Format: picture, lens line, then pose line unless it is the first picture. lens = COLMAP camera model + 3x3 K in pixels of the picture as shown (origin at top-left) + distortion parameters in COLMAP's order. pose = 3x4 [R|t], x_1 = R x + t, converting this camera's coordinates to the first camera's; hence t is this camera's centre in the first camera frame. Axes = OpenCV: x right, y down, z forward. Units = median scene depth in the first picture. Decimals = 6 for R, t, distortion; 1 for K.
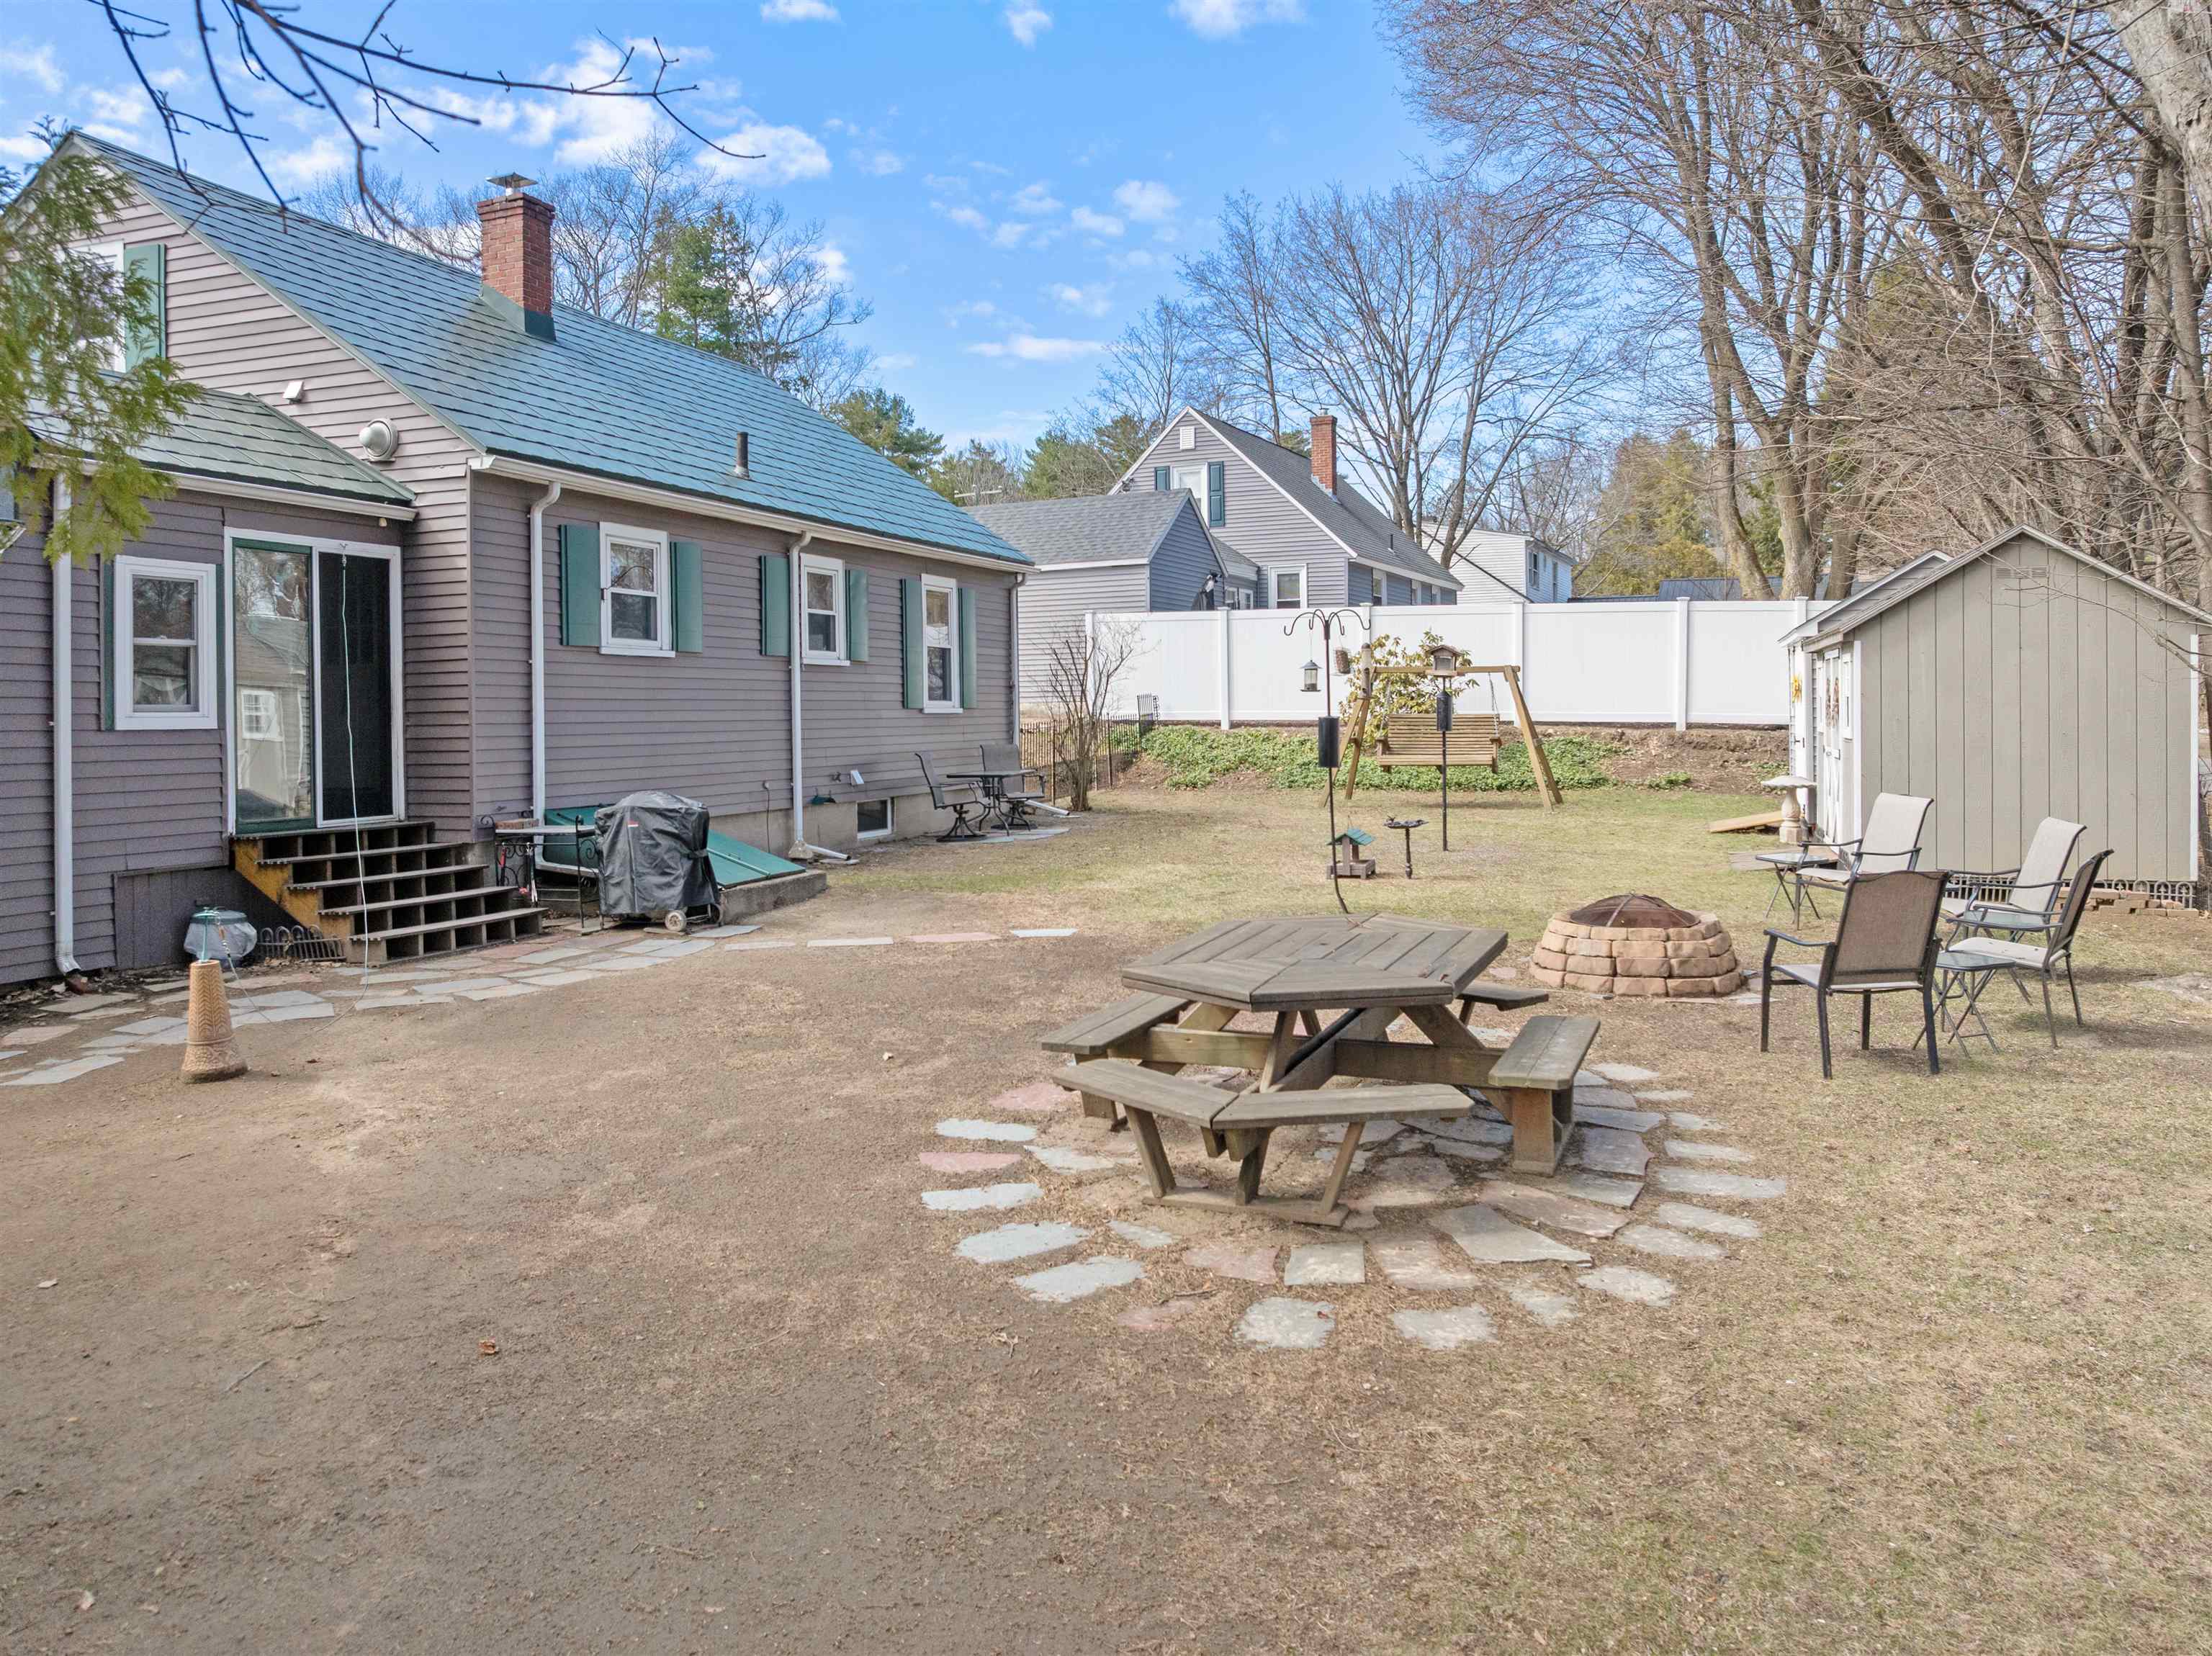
lens RADIAL K [[1579.7, 0, 1107.3], [0, 1579.7, 828.2], [0, 0, 1]] dist [-0.063108, 0.033061]
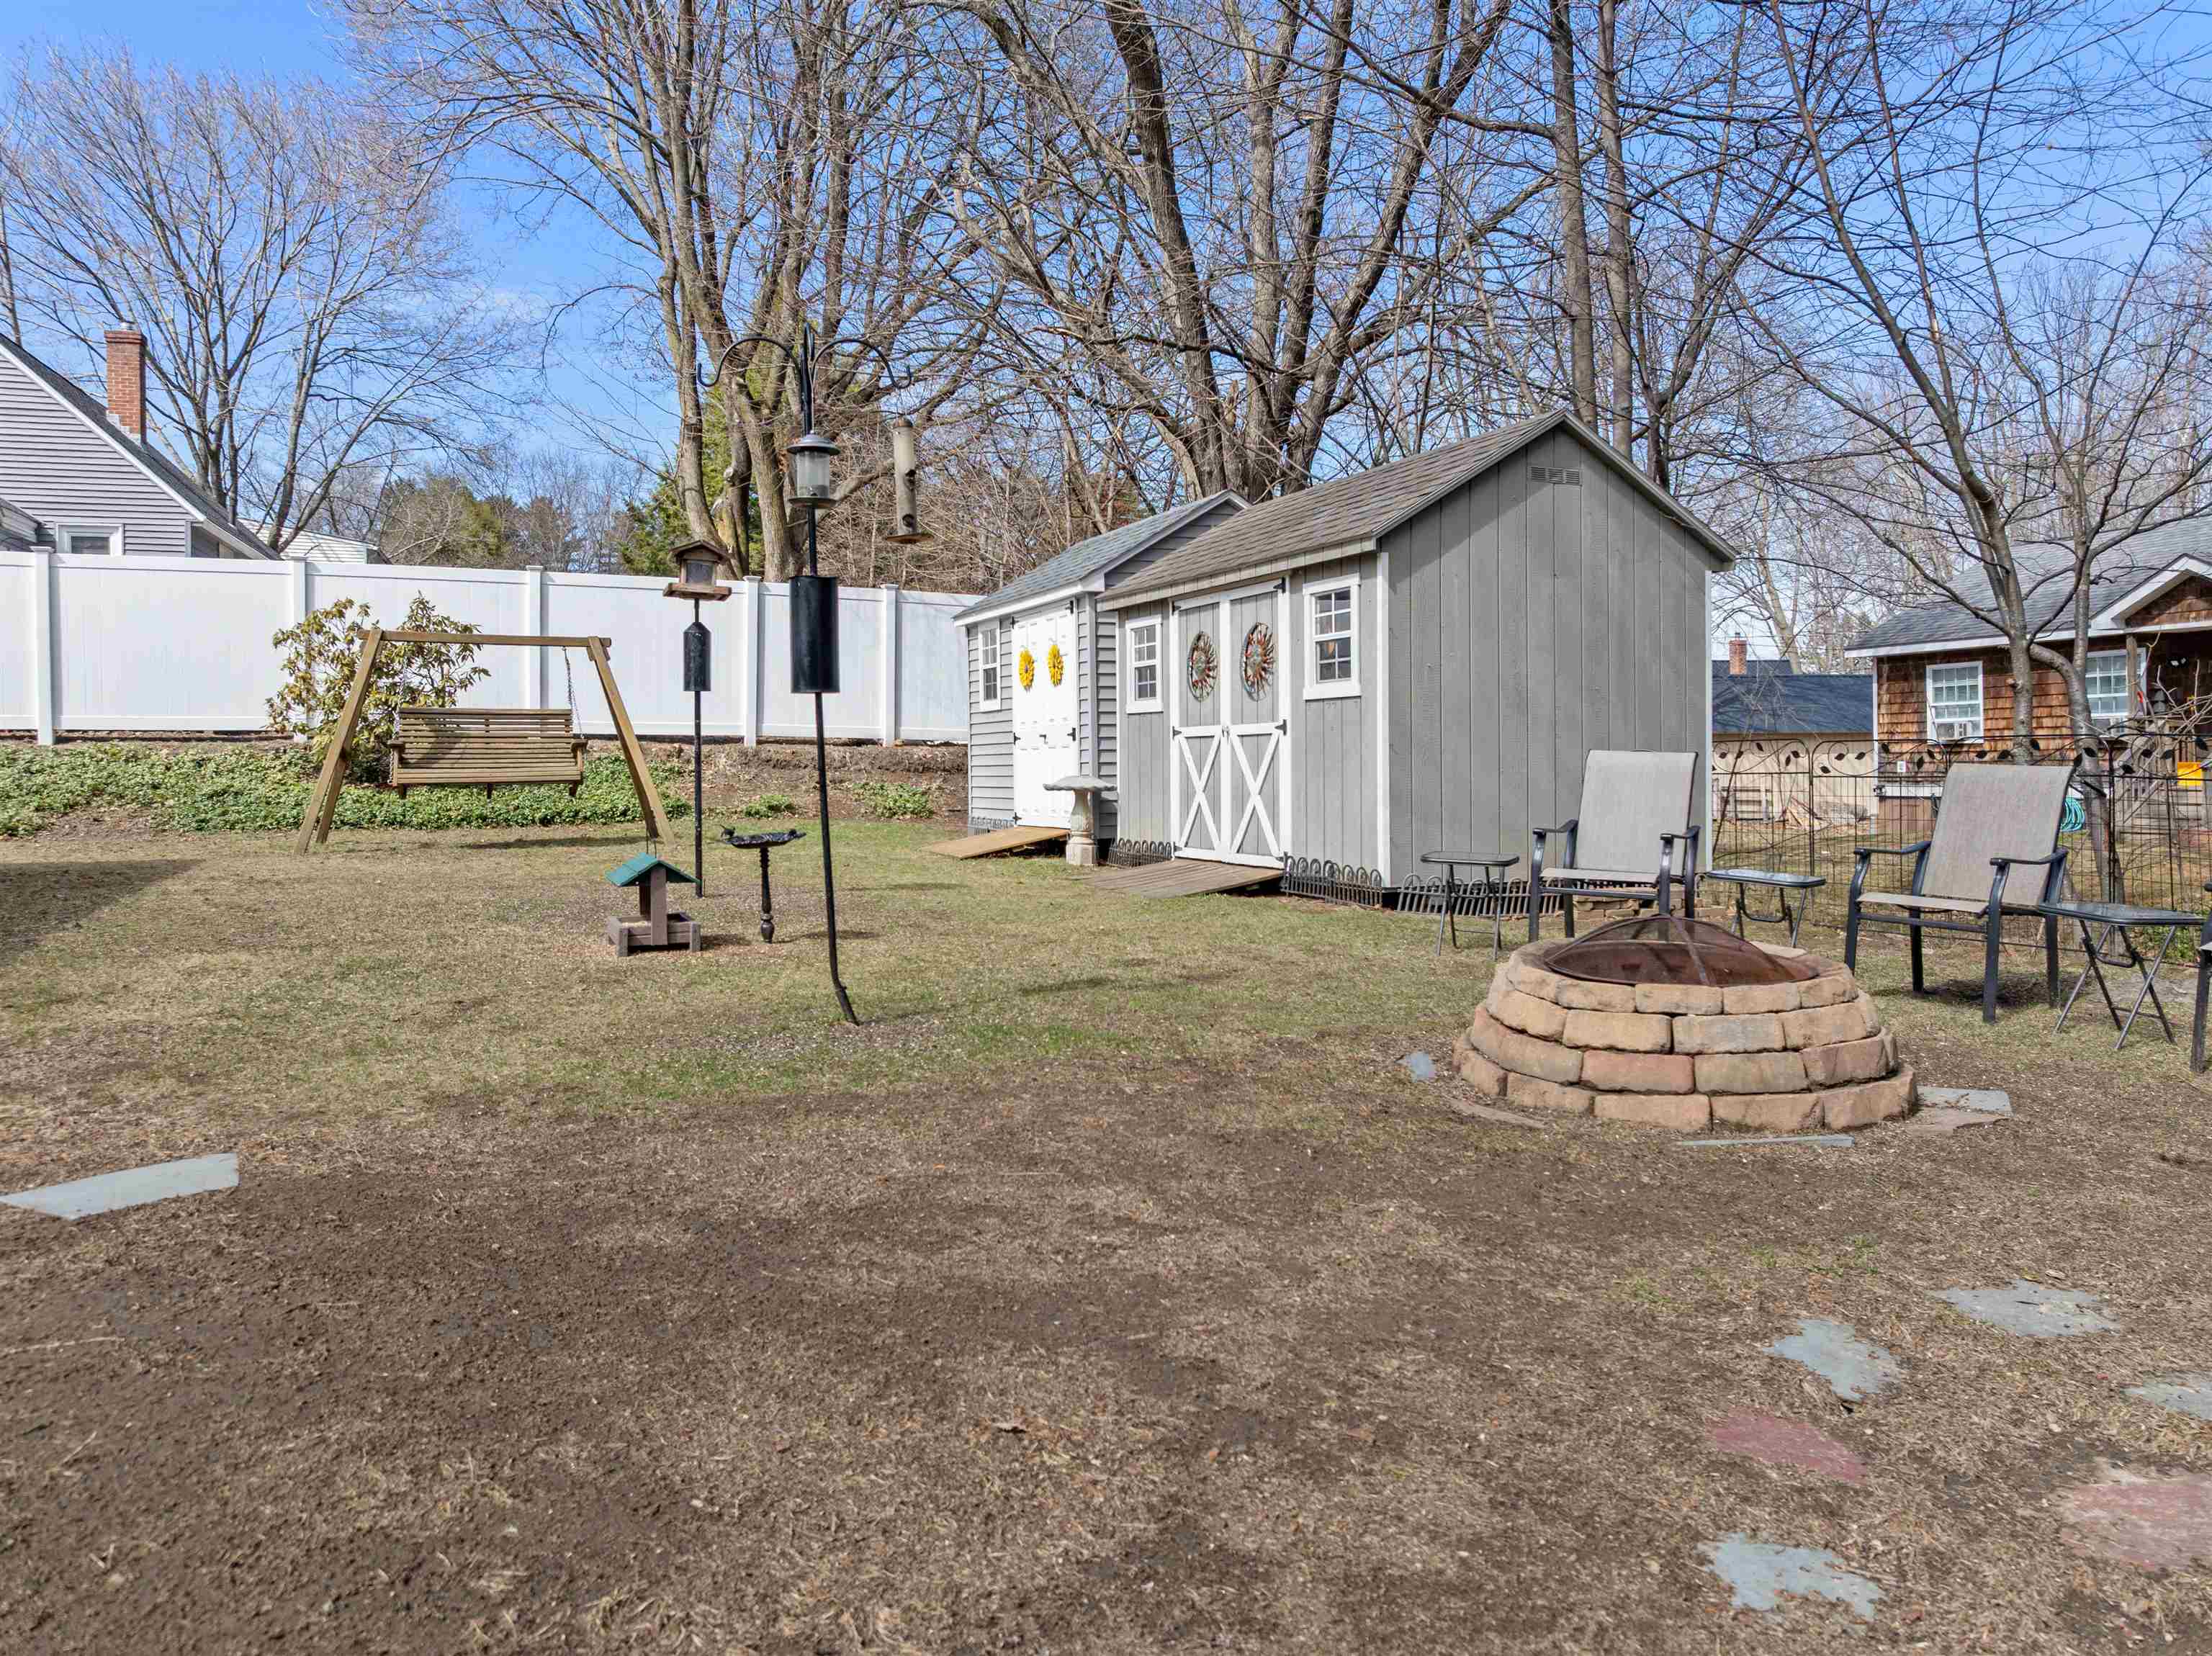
lens RADIAL K [[1579.7, 0, 1121.7], [0, 1579.7, 828.6], [0, 0, 1]] dist [-0.063108, 0.033061]
pose [[0.716381, -0.020224, 0.697416, -0.051801], [0.051403, 0.998393, -0.023849, 0.007160], [-0.695814, 0.052934, 0.716269, 0.308929]]
